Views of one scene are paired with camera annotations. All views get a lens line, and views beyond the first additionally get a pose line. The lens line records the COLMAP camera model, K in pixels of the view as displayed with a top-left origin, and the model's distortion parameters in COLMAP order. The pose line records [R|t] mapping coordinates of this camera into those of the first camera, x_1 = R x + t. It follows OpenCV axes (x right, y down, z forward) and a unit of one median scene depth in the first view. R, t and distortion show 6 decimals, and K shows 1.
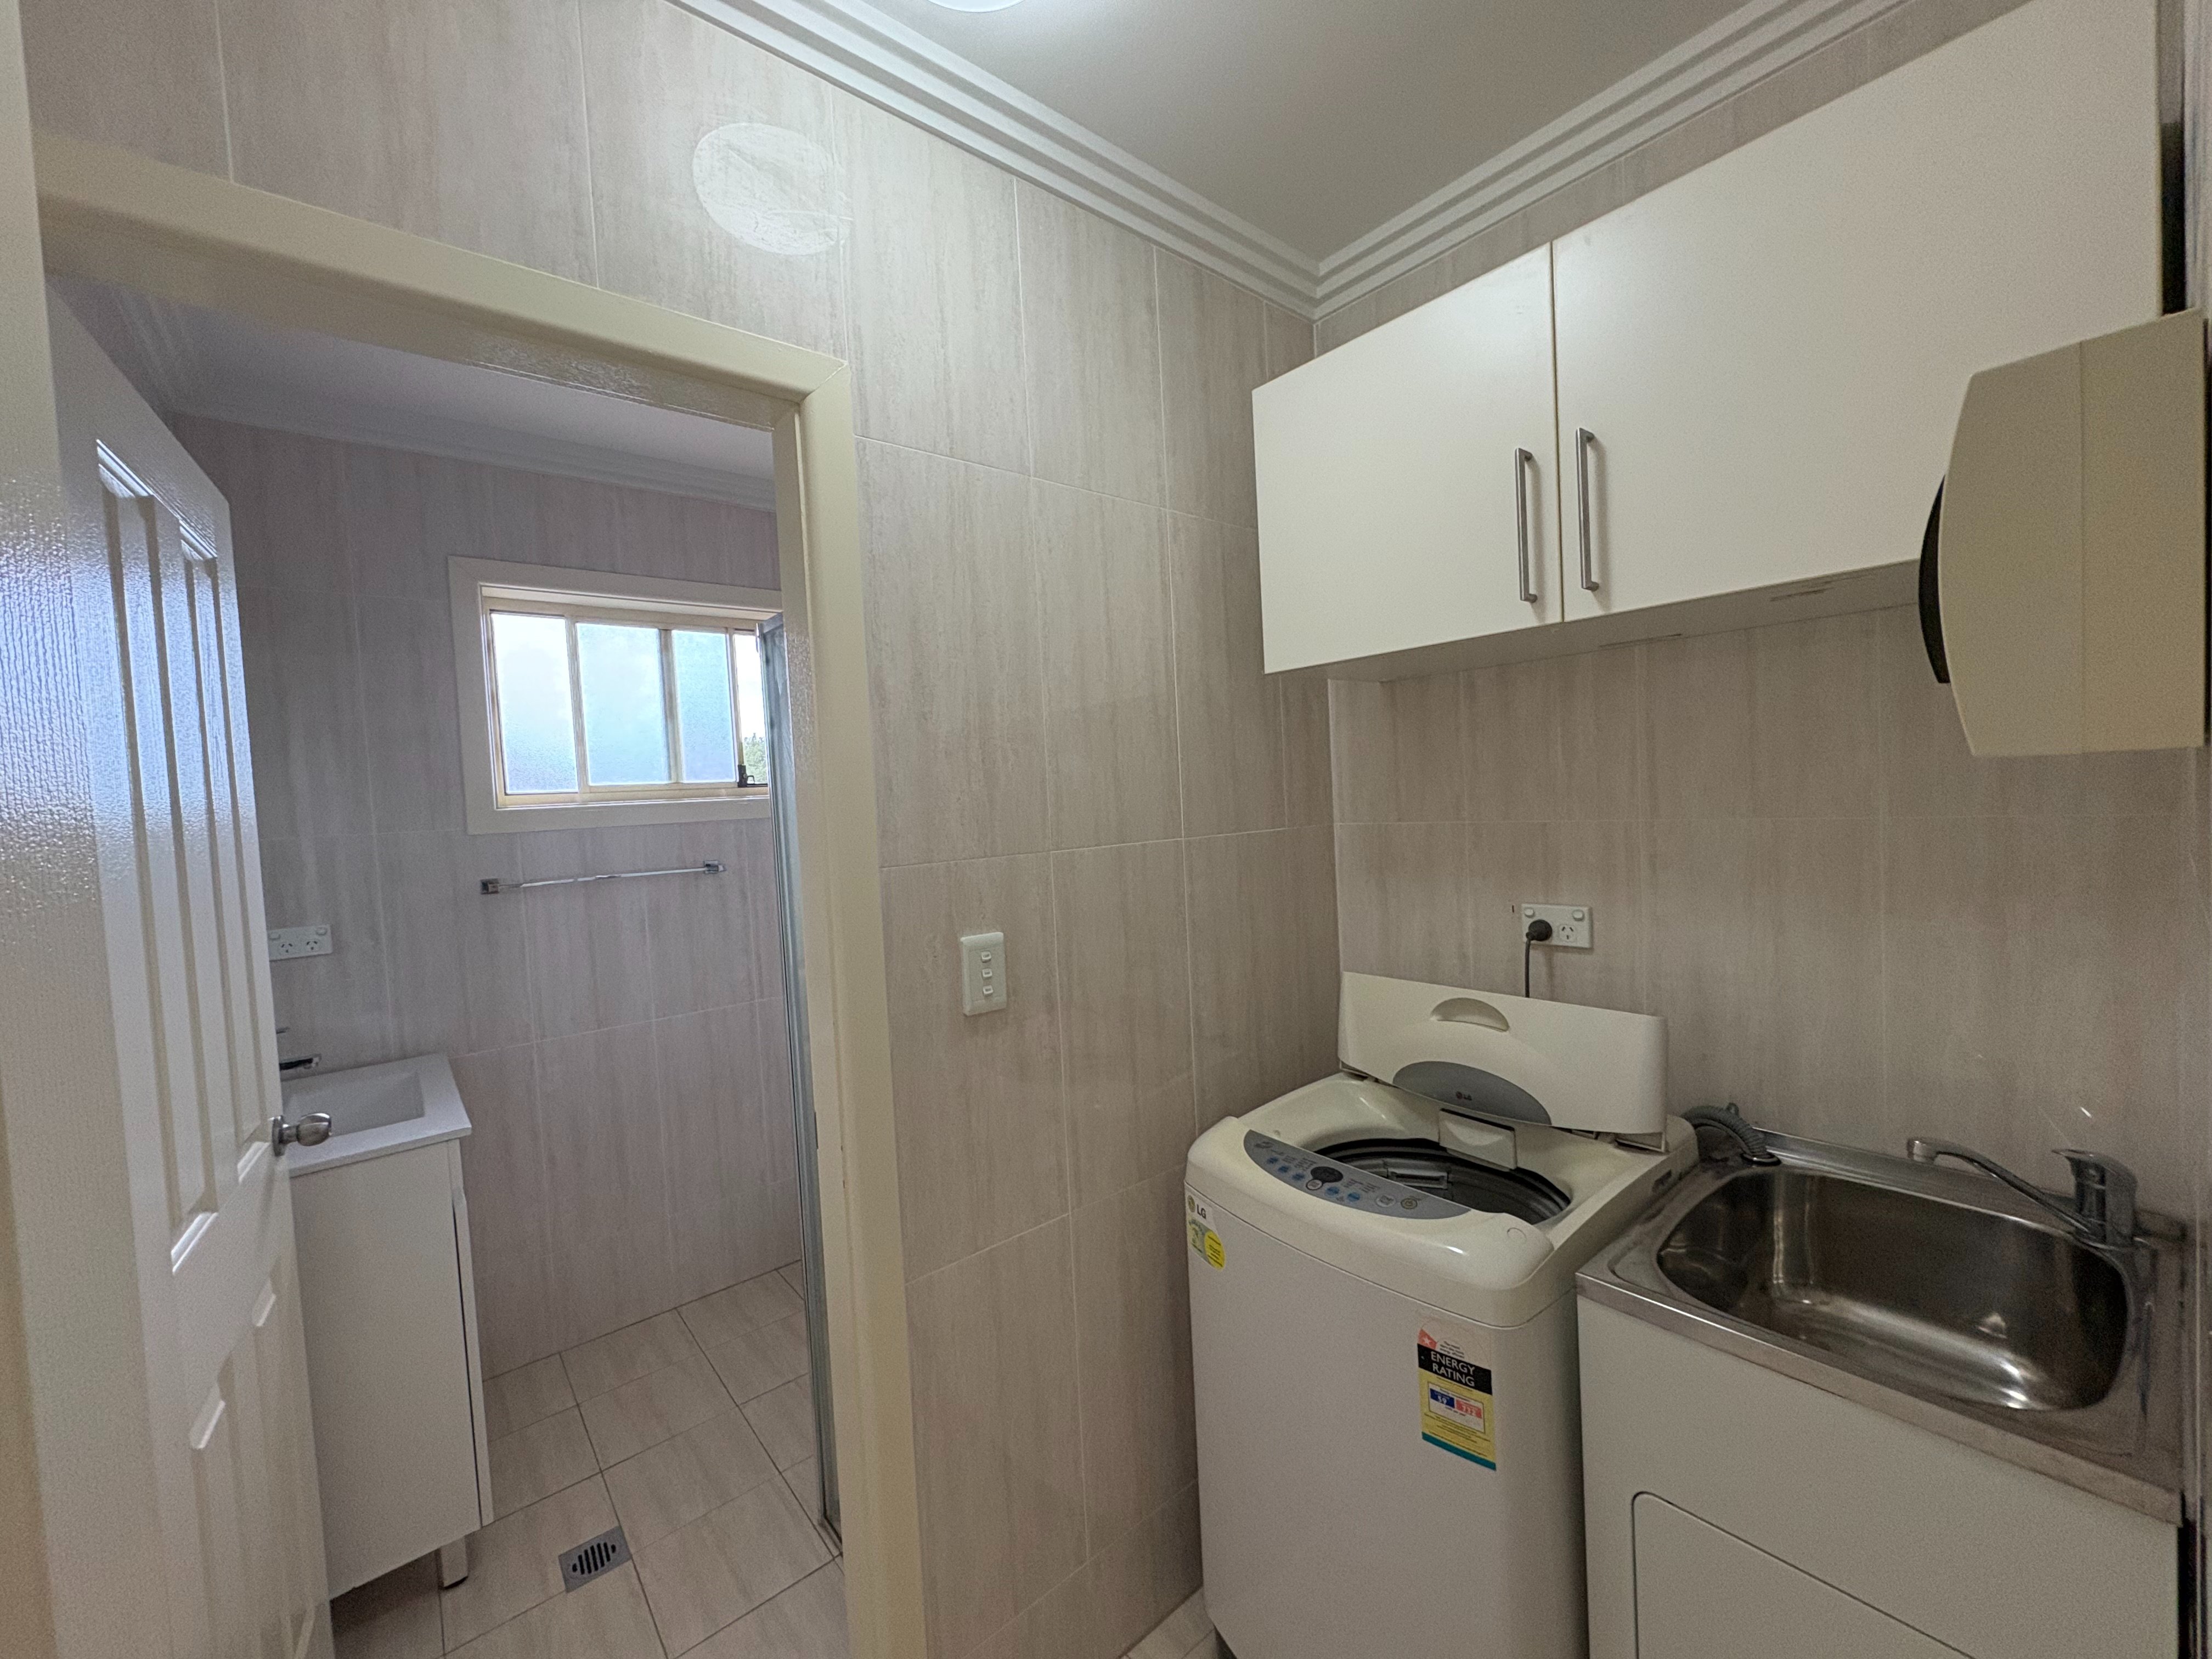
lens RADIAL K [[878.3, 0, 1105.8], [0, 878.3, 828.2], [0, 0, 1]] dist [0.002880, -0.000473]
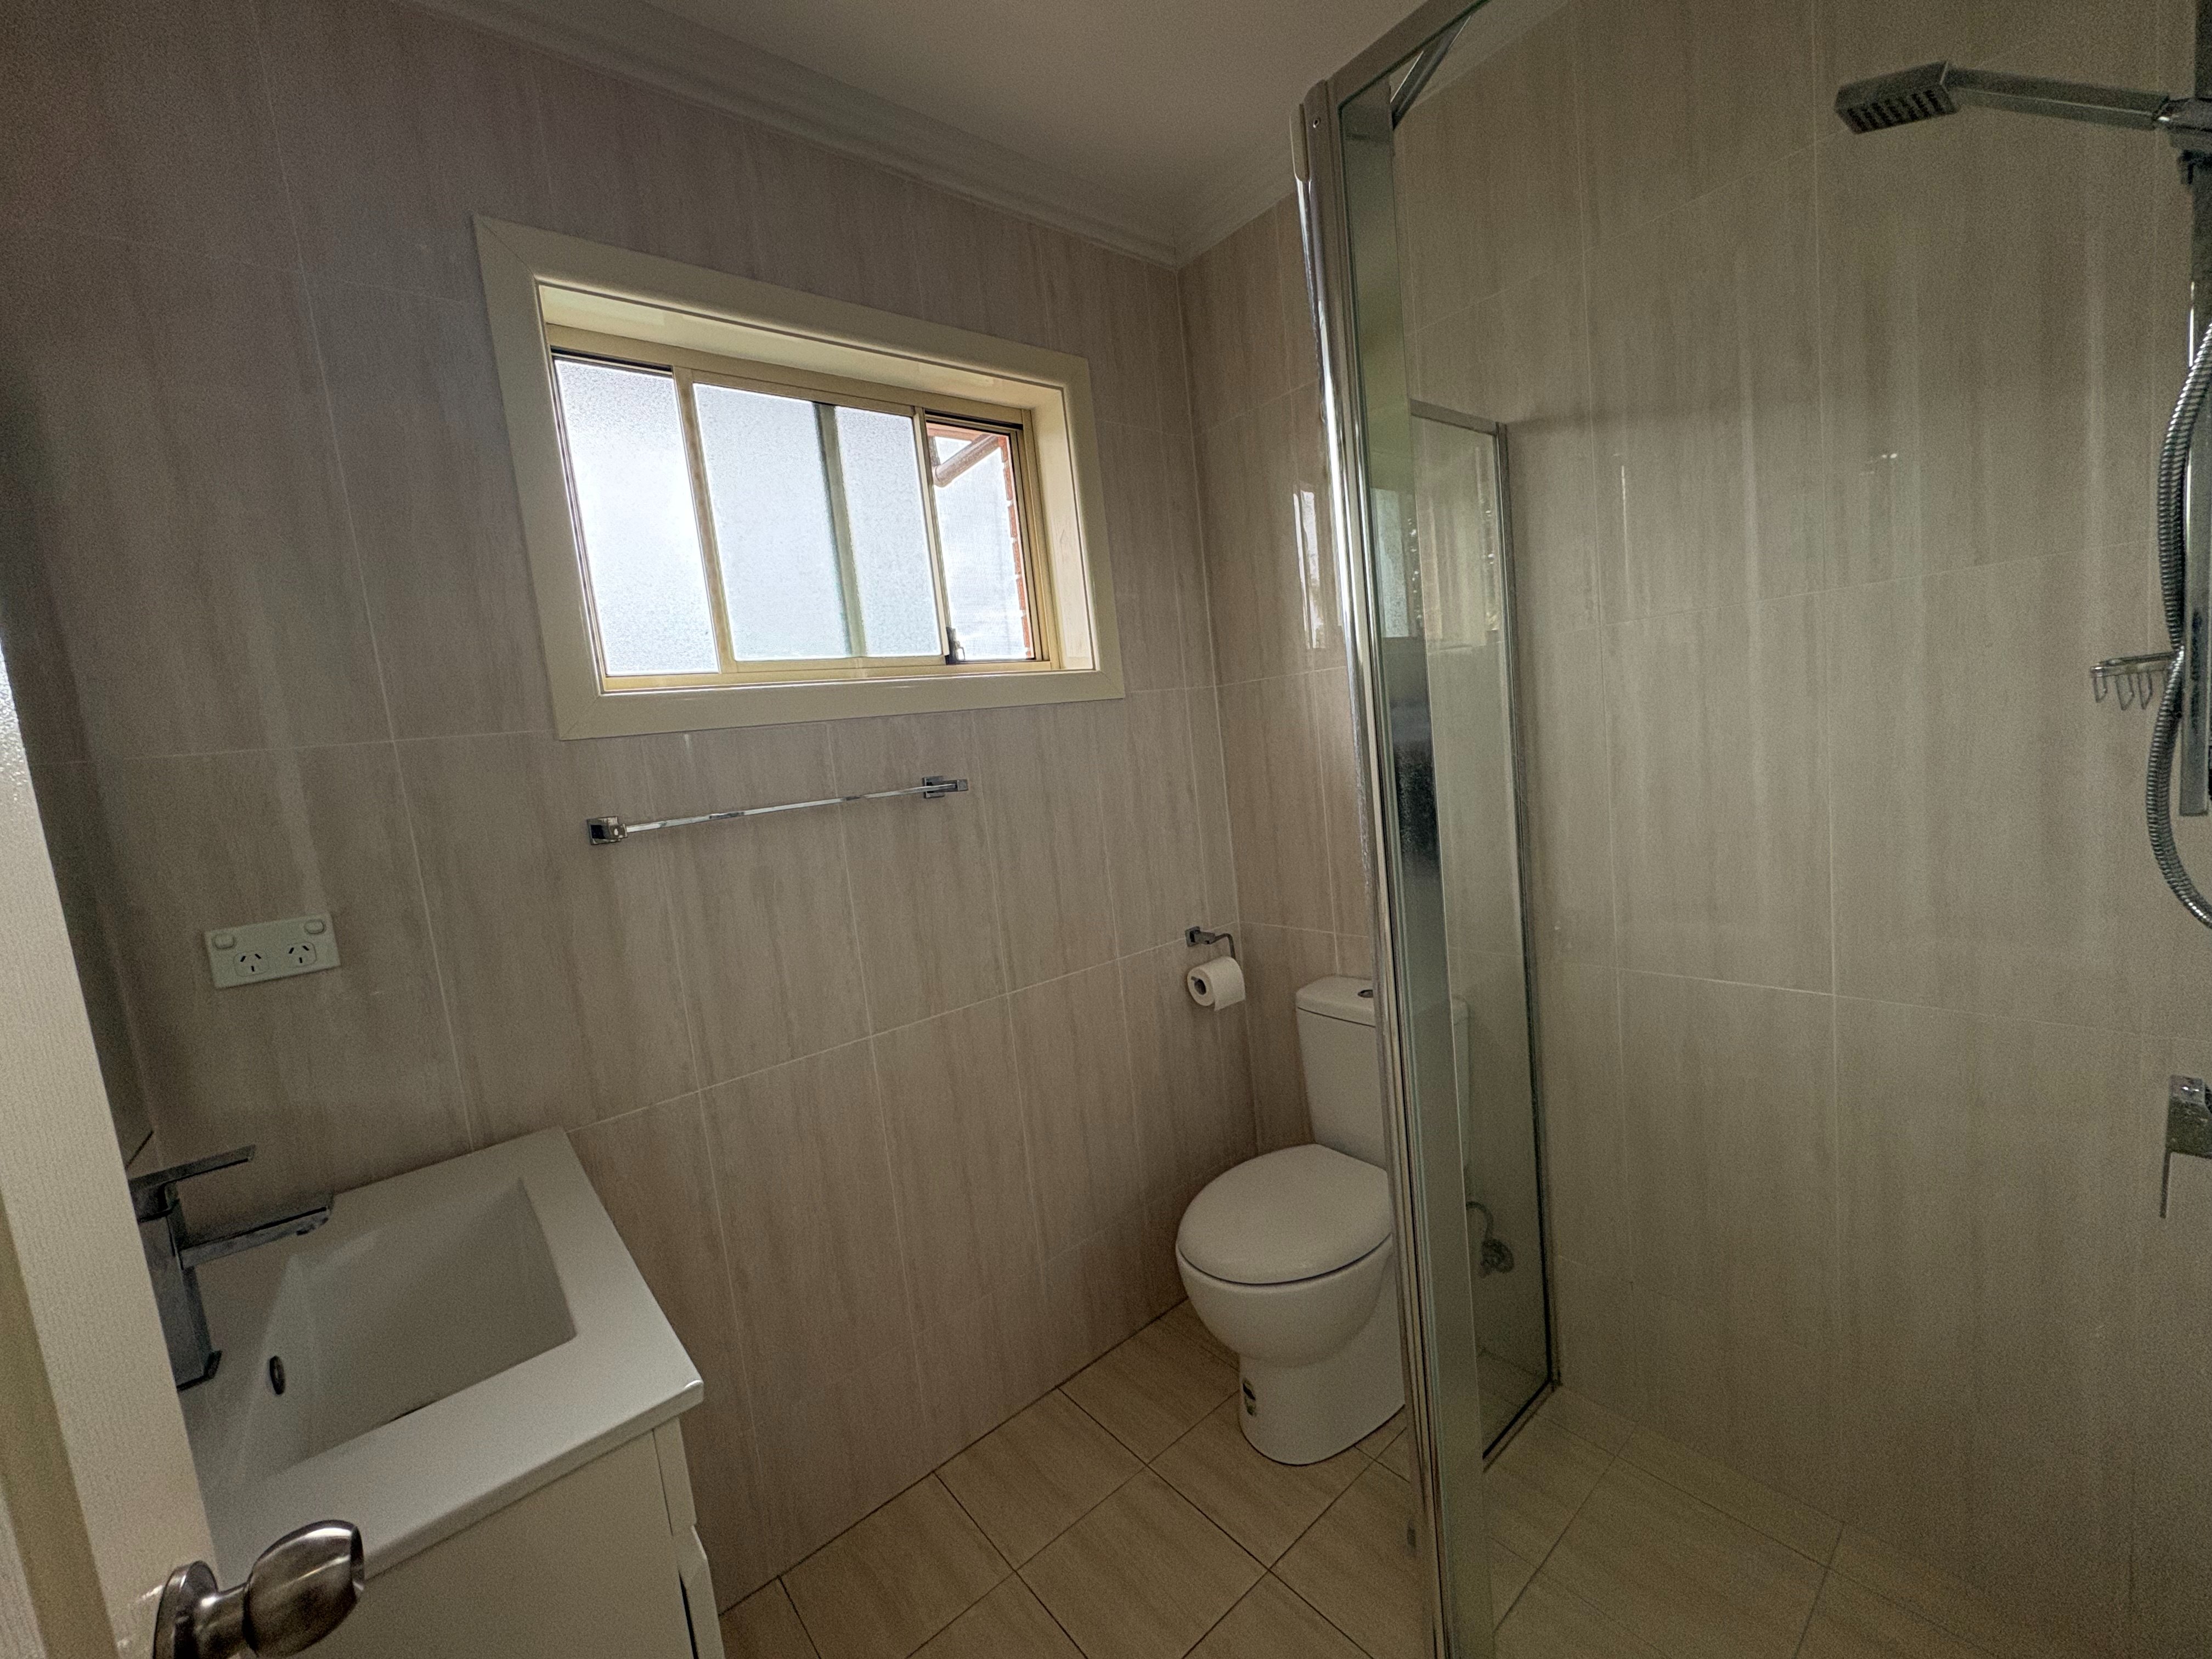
lens RADIAL K [[878.3, 0, 1103.8], [0, 878.3, 826.5], [0, 0, 1]] dist [0.002880, -0.000473]
pose [[0.998470, -0.052922, -0.016031, -0.357191], [0.053862, 0.996404, 0.065410, 0.042759], [0.012511, -0.066174, 0.997730, 0.423854]]
